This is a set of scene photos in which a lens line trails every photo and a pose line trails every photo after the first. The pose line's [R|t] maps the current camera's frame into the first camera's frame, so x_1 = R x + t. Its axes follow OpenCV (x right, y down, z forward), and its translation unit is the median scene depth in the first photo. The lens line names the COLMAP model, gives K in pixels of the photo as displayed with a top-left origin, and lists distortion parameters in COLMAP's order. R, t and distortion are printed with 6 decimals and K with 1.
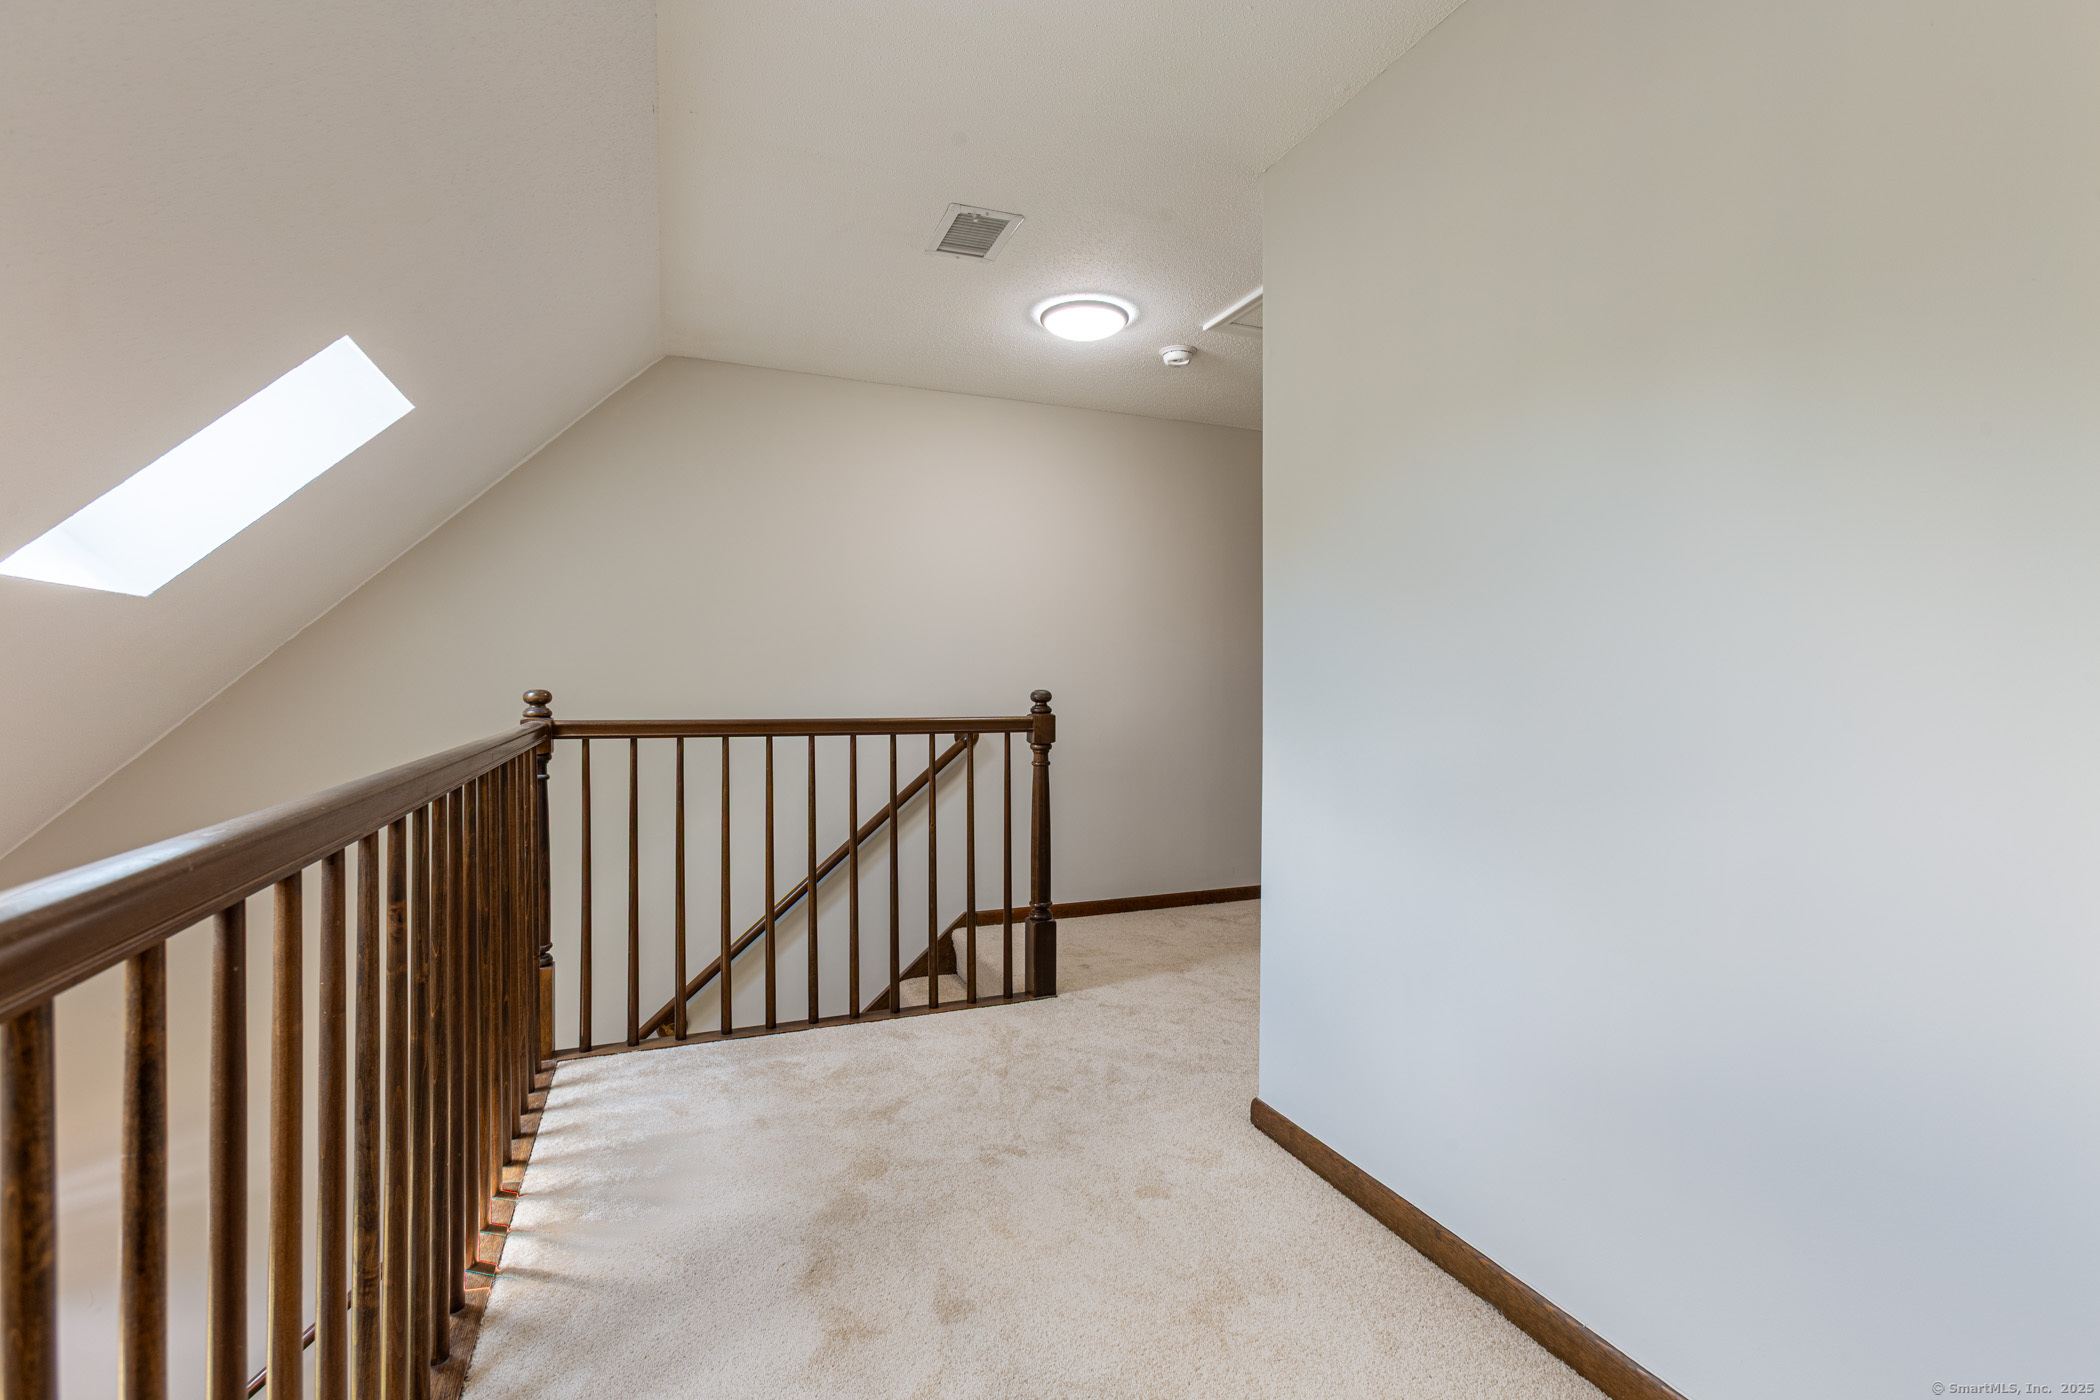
lens RADIAL K [[920.1, 0, 1057.9], [0, 920.1, 695.4], [0, 0, 1]] dist [-0.026485, 0.008200]
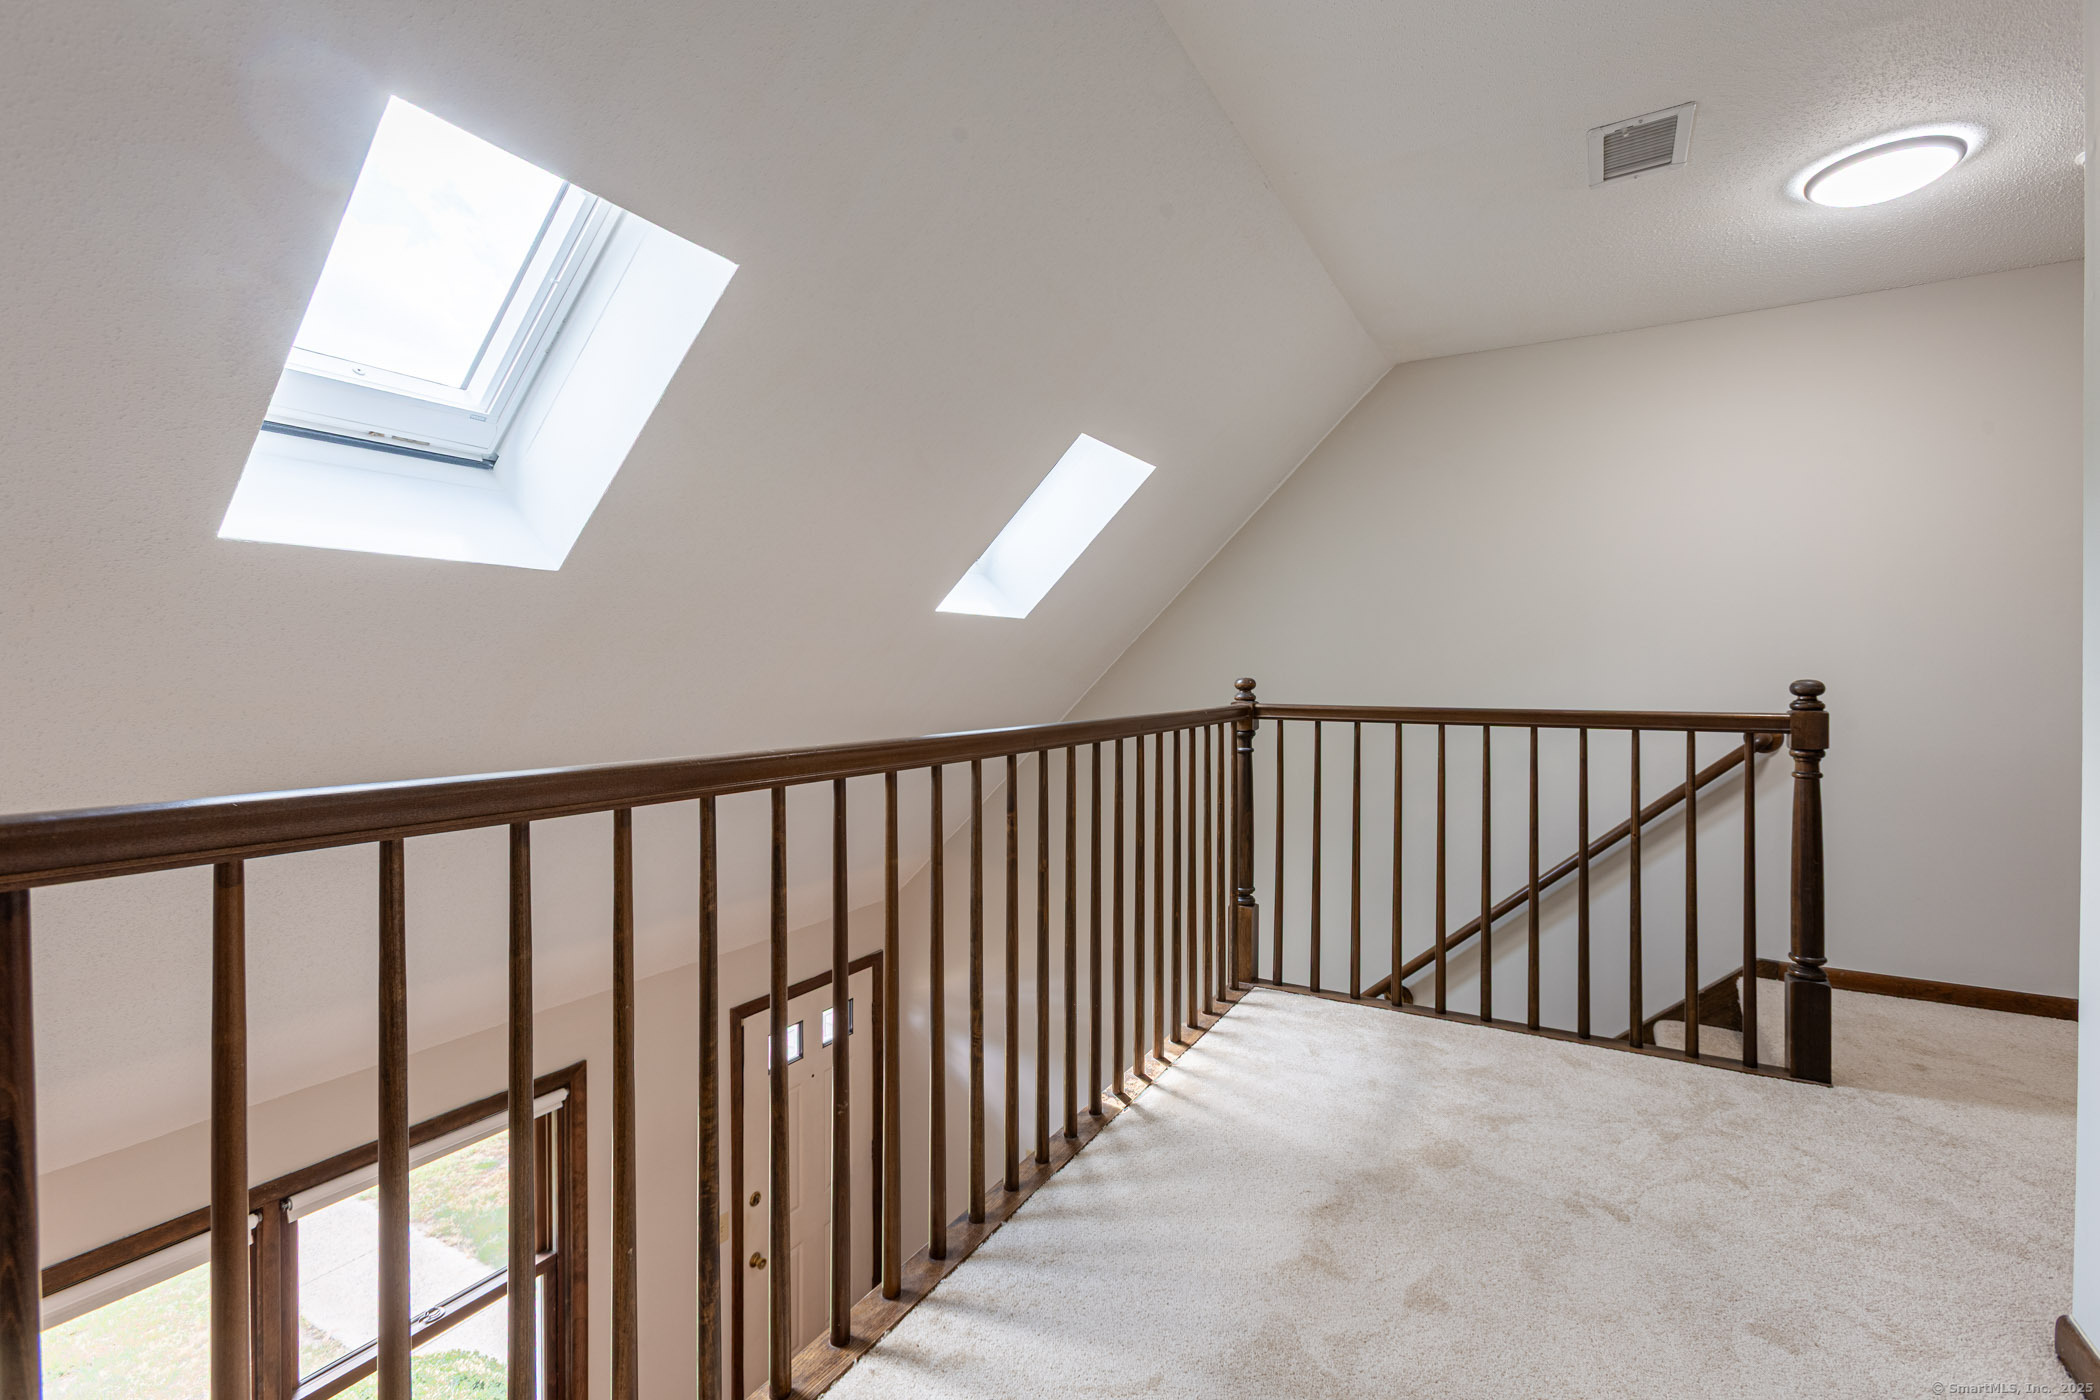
lens RADIAL K [[938.6, 0, 1049.8], [0, 938.6, 686.6], [0, 0, 1]] dist [-0.000501, 0.000364]
pose [[0.607663, 0.009633, -0.794136, 0.264104], [-0.006081, 0.999954, 0.007477, -0.002554], [0.794172, 0.000286, 0.607693, 0.027841]]
